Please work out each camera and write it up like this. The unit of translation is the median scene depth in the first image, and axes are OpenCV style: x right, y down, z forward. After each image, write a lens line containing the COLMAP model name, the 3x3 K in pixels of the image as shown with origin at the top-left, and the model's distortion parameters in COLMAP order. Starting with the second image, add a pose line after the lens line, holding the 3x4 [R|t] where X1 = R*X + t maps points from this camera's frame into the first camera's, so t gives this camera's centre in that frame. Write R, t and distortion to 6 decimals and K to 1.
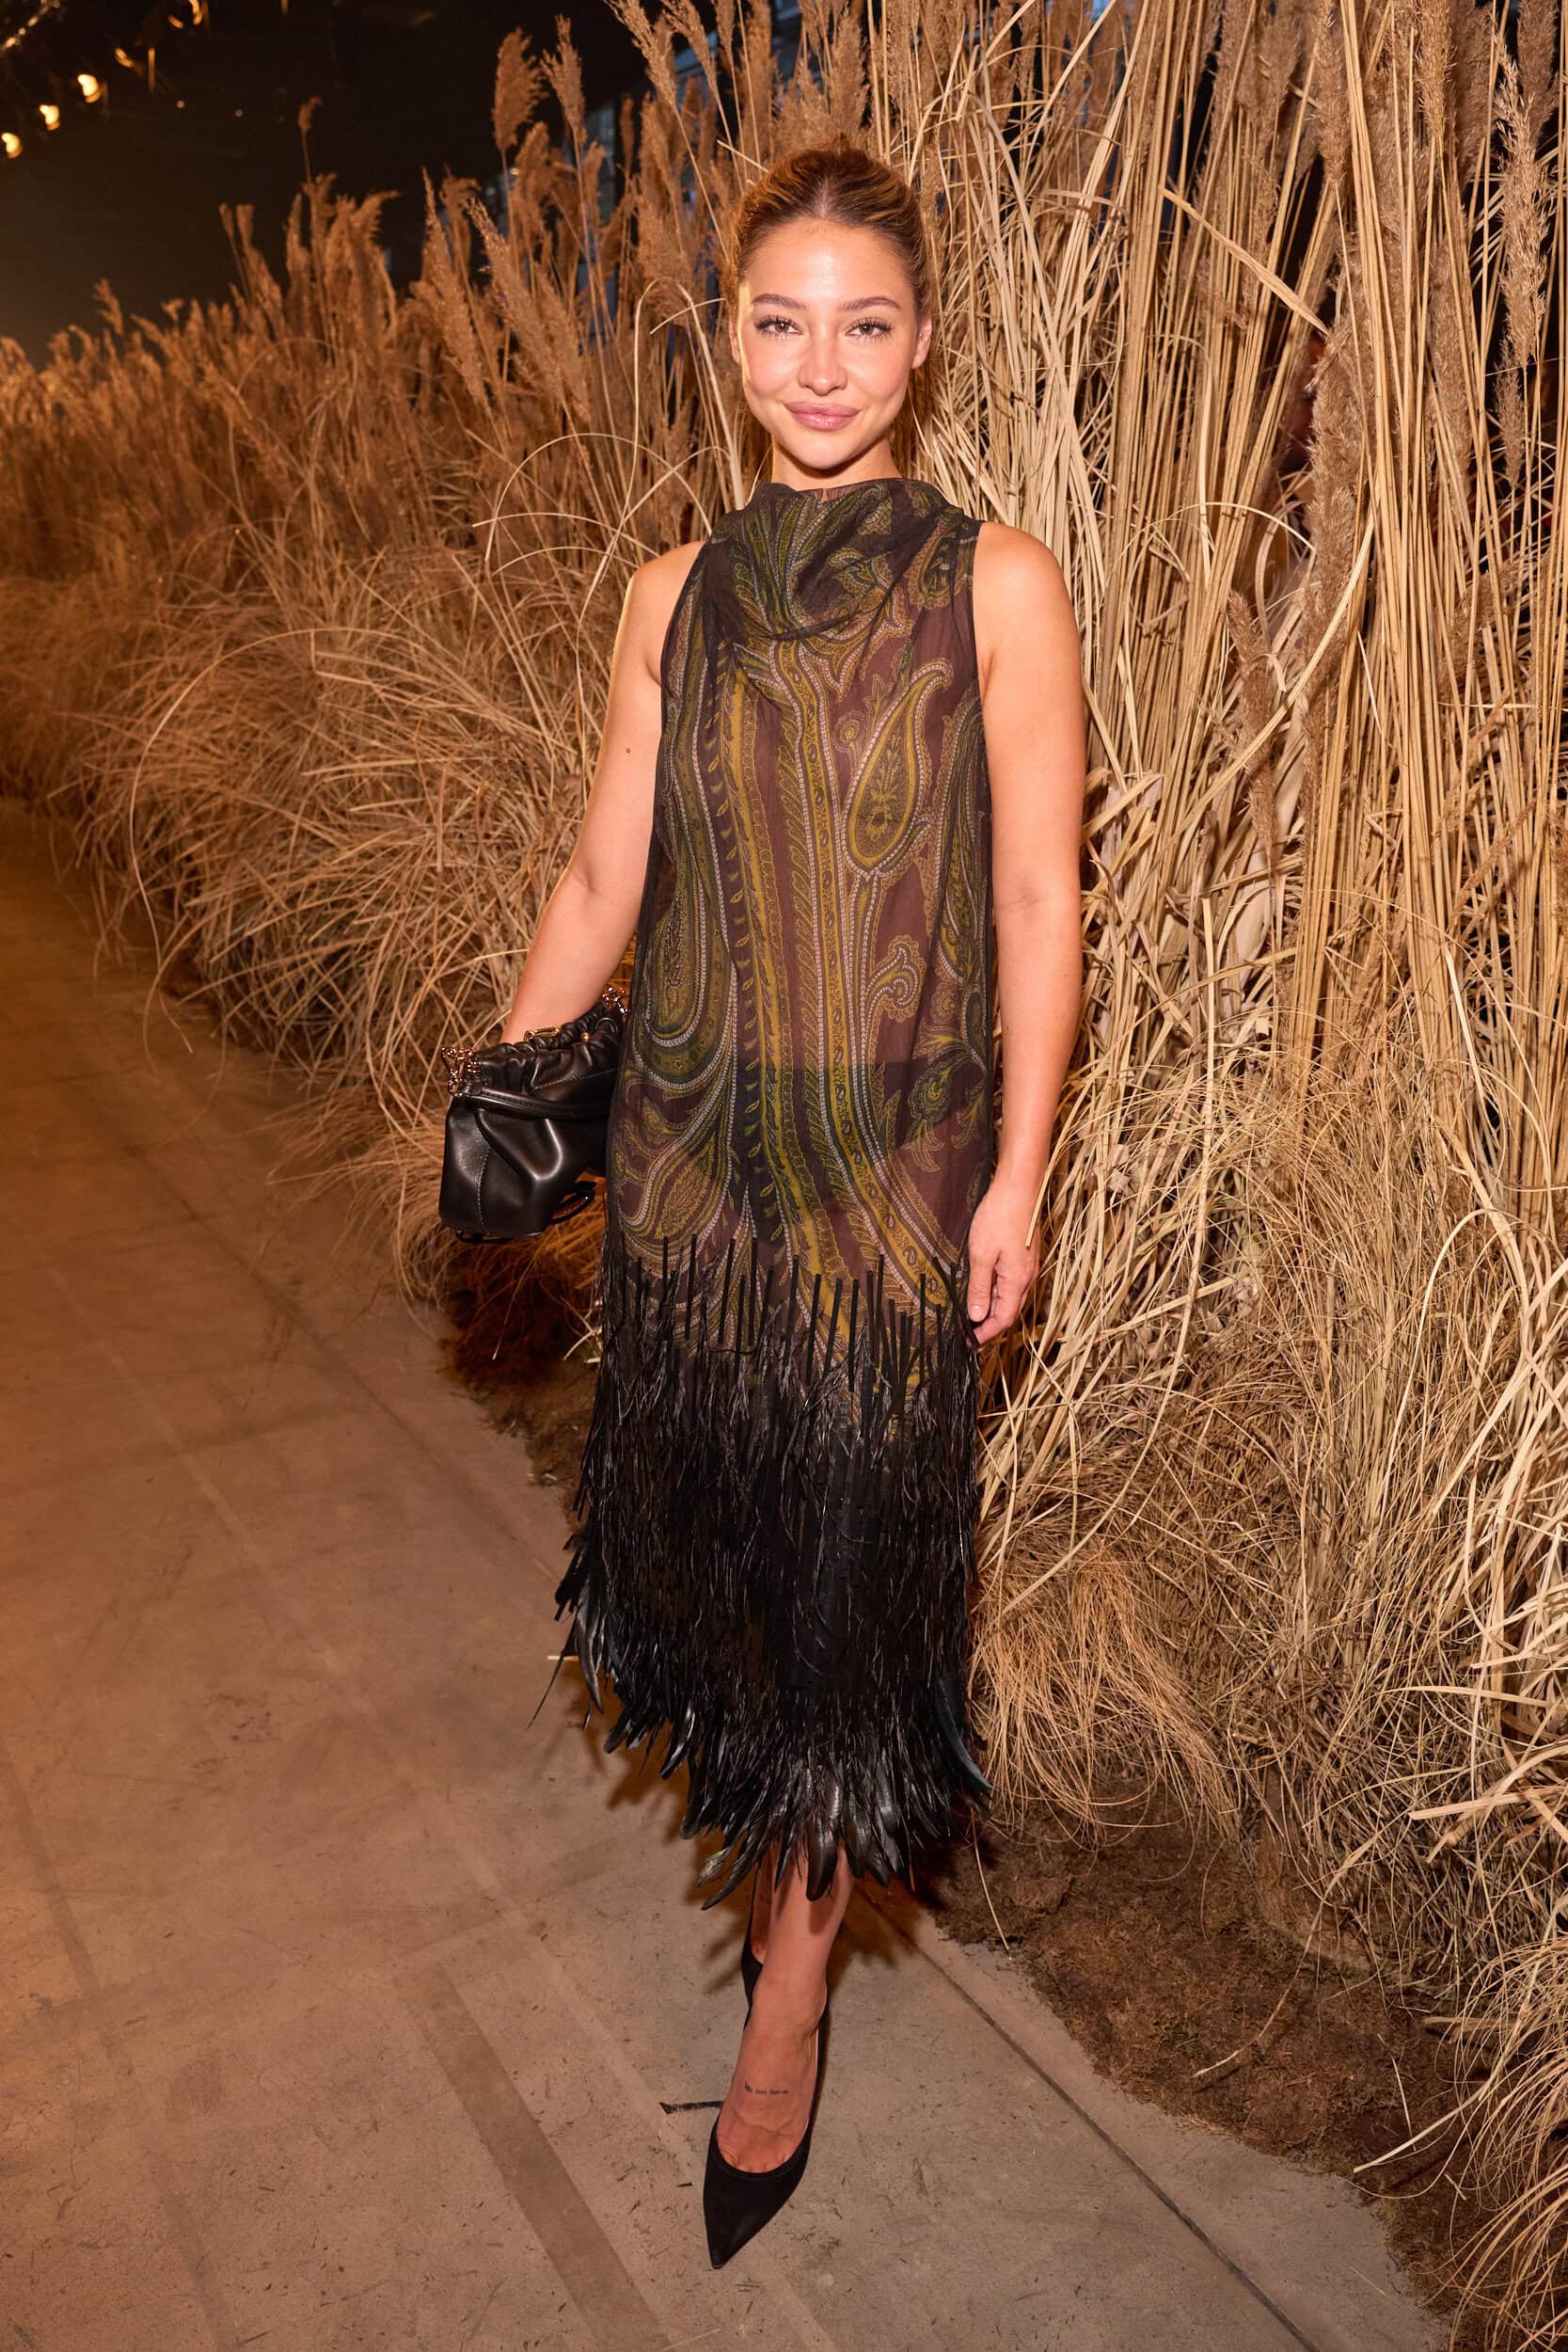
lens RADIAL K [[2027.3, 0, 701.3], [0, 2027.3, 1213.3], [0, 0, 1]] dist [0.033685, 0.006643]
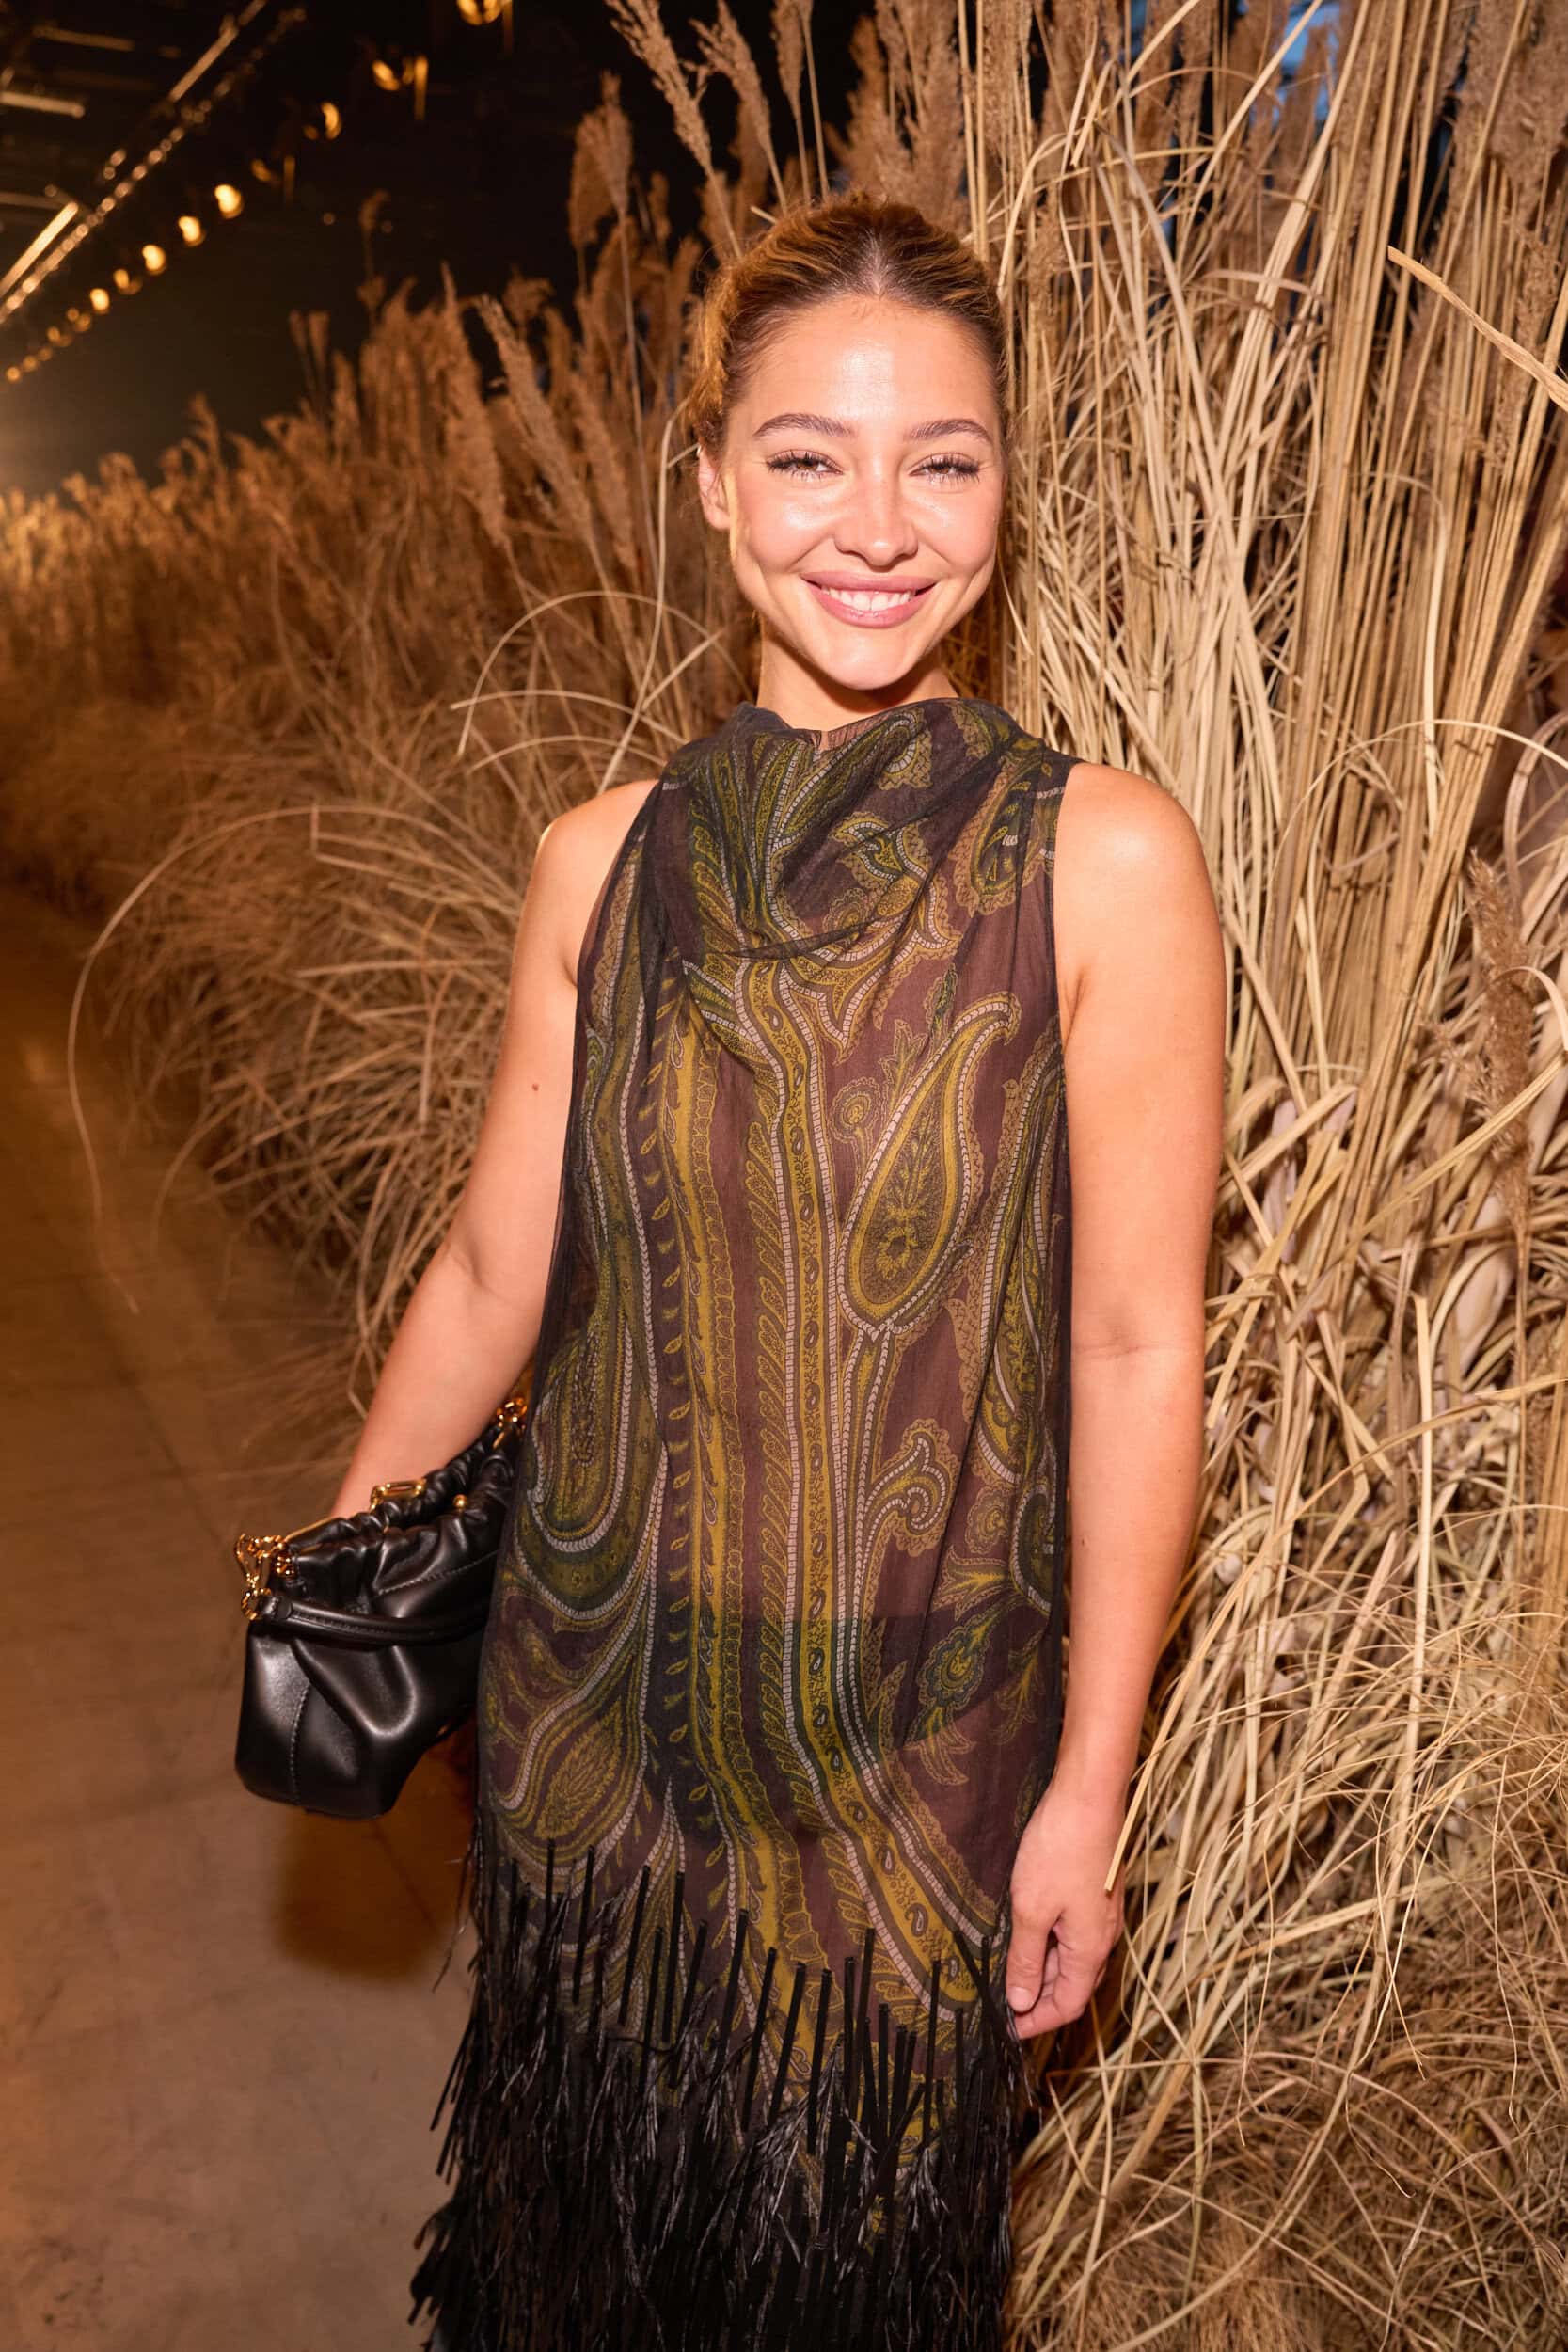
lens RADIAL K [[2027.3, 0, 701.3], [0, 2027.3, 1213.3], [0, 0, 1]] dist [0.033685, 0.006643]
pose [[0.994879, 0.036519, -0.094249, 0.072485], [-0.039283, 0.998846, -0.027630, -0.149742], [0.093131, 0.031191, 0.995165, 0.289465]]
